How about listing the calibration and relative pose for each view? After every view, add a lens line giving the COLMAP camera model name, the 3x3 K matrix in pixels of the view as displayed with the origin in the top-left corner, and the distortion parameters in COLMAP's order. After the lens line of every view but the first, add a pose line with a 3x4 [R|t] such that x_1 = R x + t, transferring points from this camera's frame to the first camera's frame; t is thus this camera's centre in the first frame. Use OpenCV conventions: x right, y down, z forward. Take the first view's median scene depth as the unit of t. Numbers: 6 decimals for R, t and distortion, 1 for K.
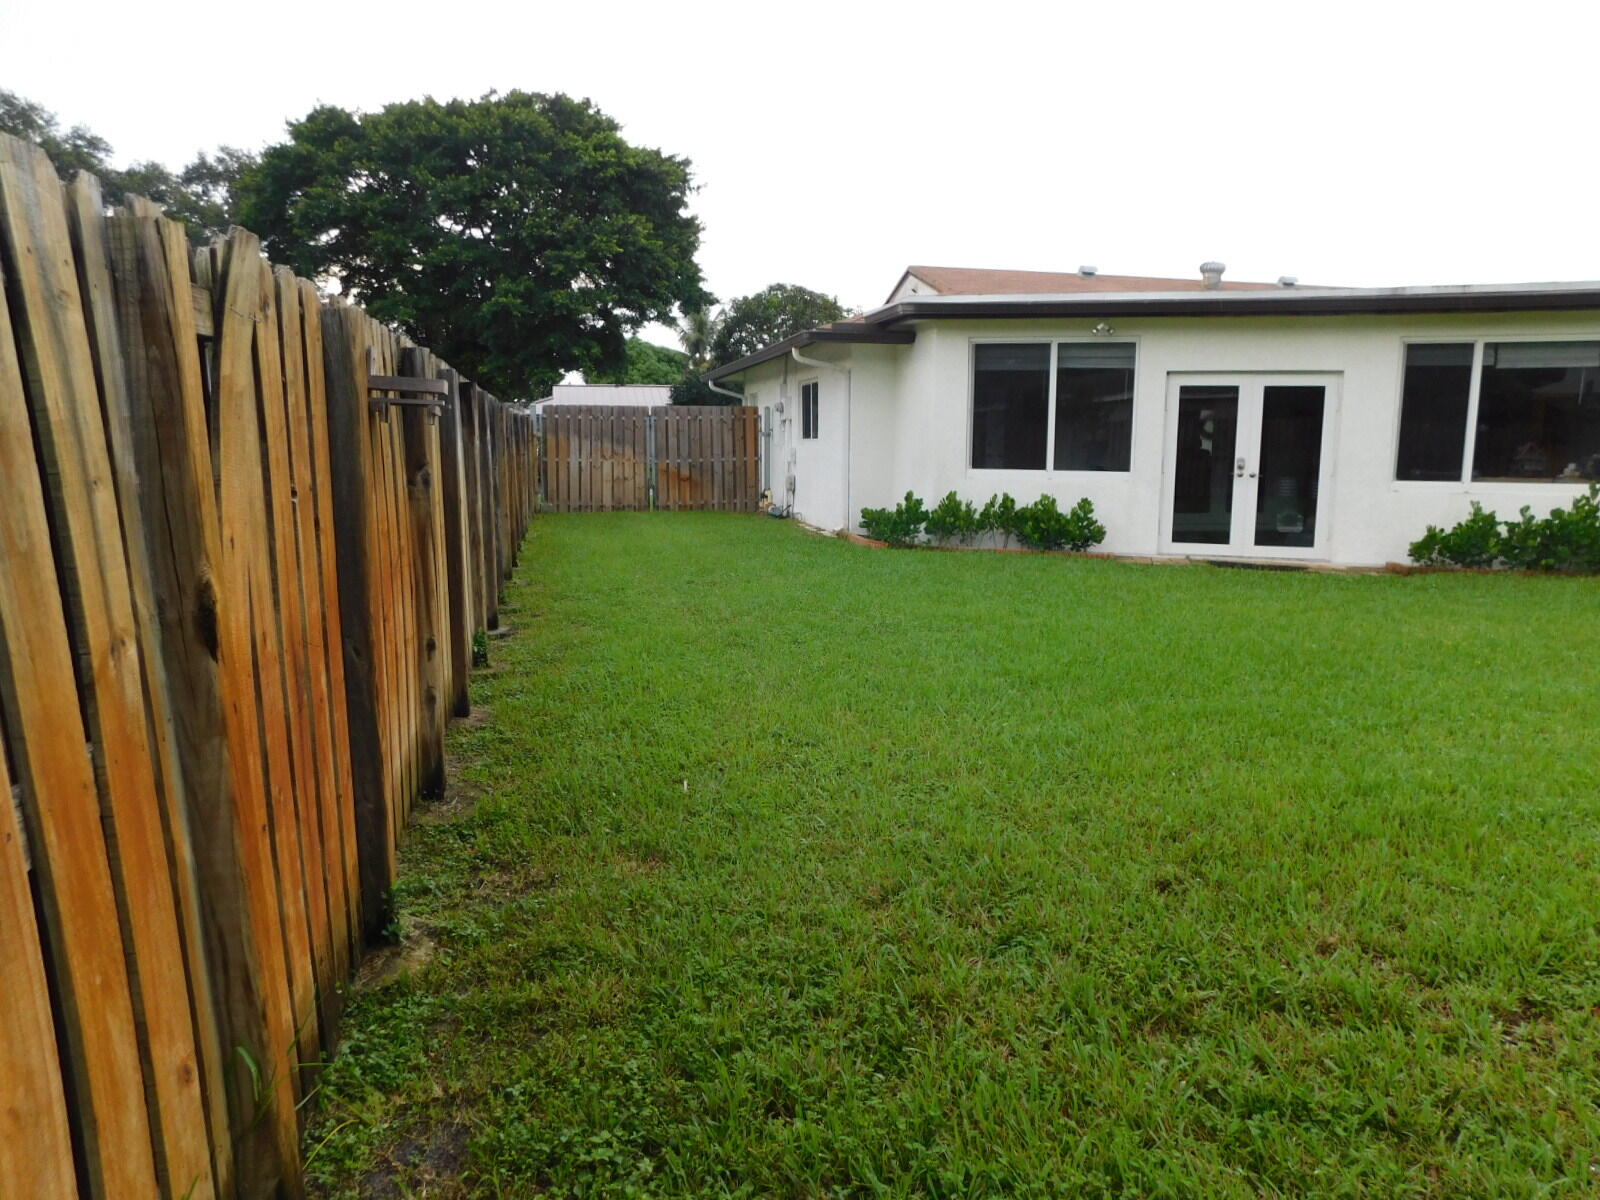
lens RADIAL K [[1054.2, 0, 799.9], [0, 1054.2, 590.2], [0, 0, 1]] dist [-0.085032, 0.061987]
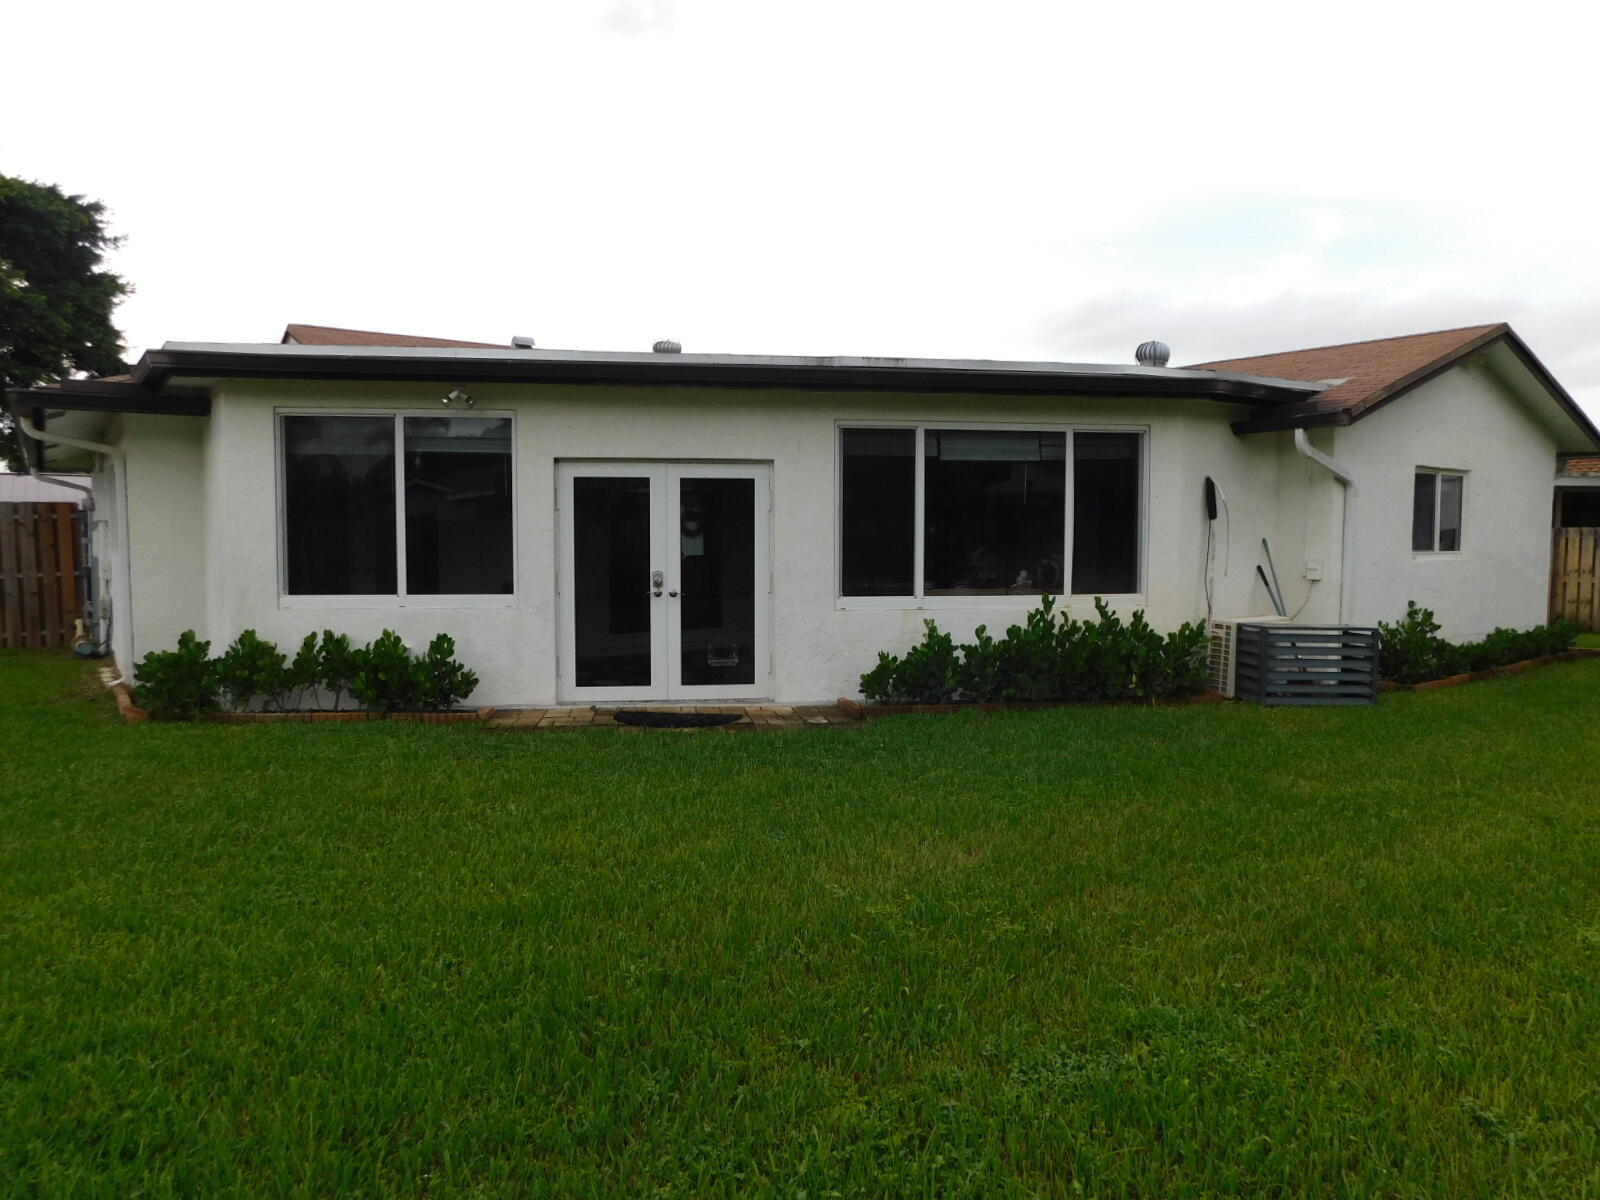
lens RADIAL K [[1054.2, 0, 799.9], [0, 1054.2, 590.2], [0, 0, 1]] dist [-0.085032, 0.061987]
pose [[0.905358, -0.024751, 0.423928, 0.193122], [0.063004, 0.995080, -0.076457, -0.048512], [-0.419950, 0.095930, 0.902463, 0.261972]]
